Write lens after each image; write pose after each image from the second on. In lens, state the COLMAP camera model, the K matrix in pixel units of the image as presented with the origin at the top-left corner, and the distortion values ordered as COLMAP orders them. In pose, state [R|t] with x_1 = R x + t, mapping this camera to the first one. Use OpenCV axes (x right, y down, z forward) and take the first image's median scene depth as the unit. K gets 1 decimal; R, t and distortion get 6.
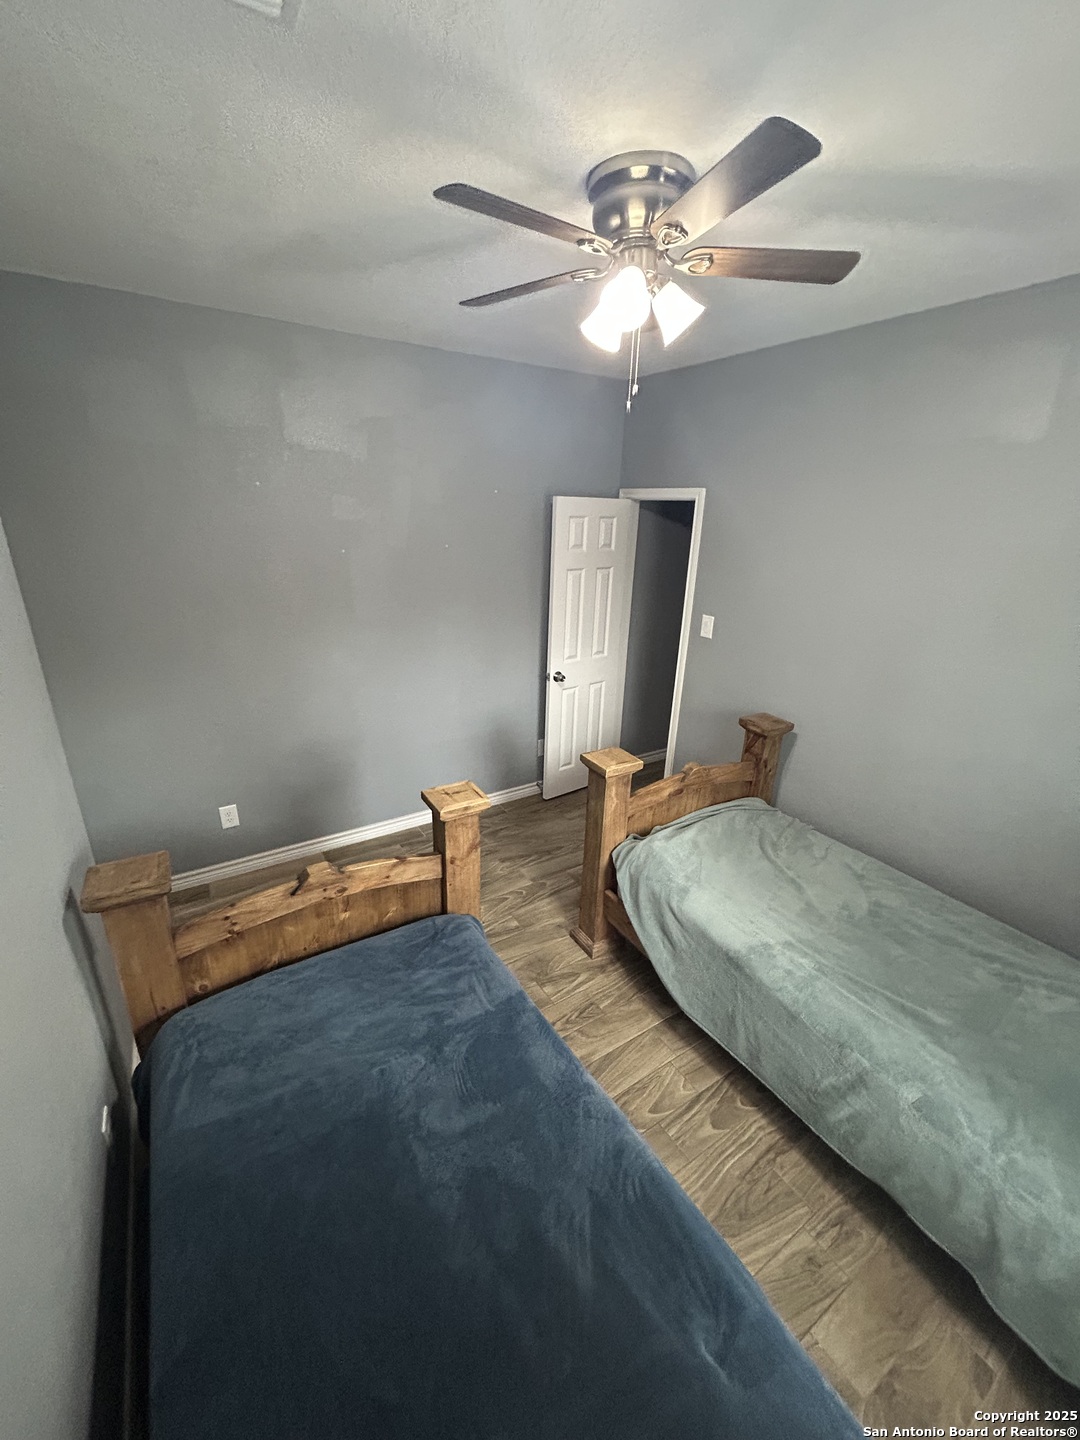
lens RADIAL K [[579.3, 0, 546.2], [0, 579.3, 717.6], [0, 0, 1]] dist [0.001696, 0.000867]
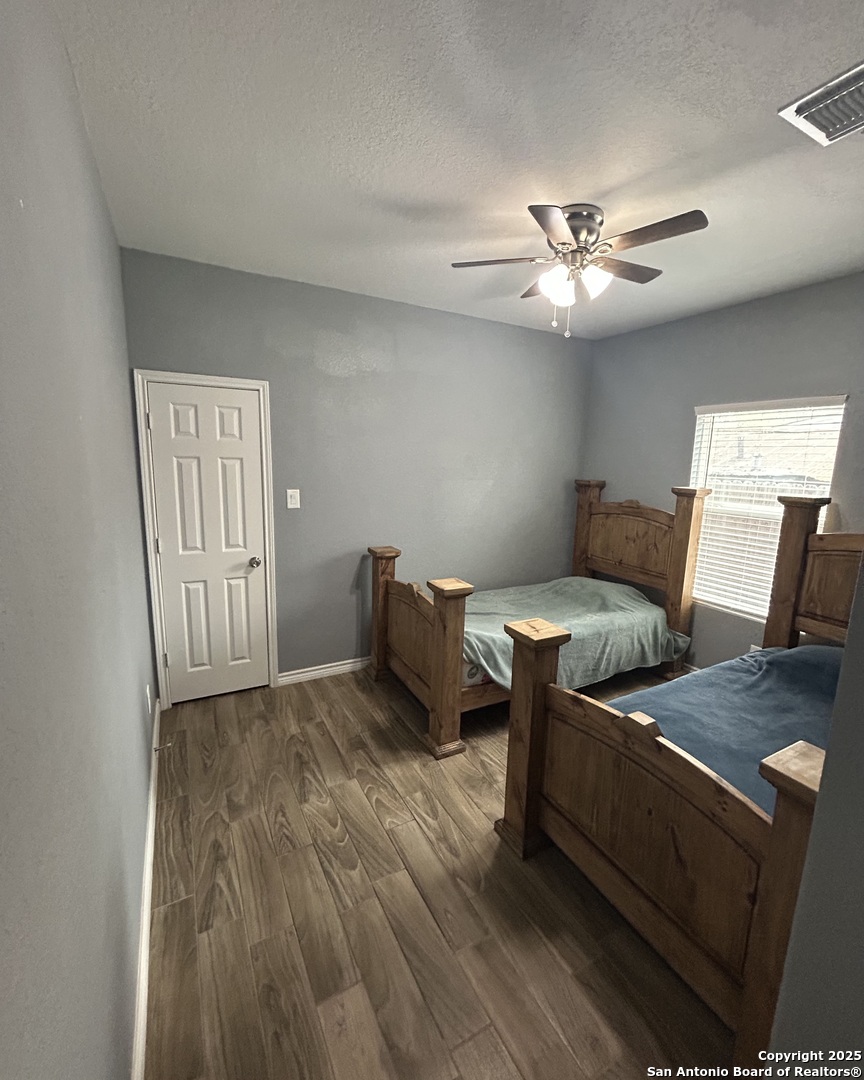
lens RADIAL K [[465.3, 0, 433.3], [0, 465.3, 537.1], [0, 0, 1]] dist [-0.001380, 0.000102]
pose [[0.064289, -0.192388, 0.979211, -0.702045], [0.318065, 0.934017, 0.162626, -0.163316], [-0.945887, 0.300998, 0.121239, 0.711071]]
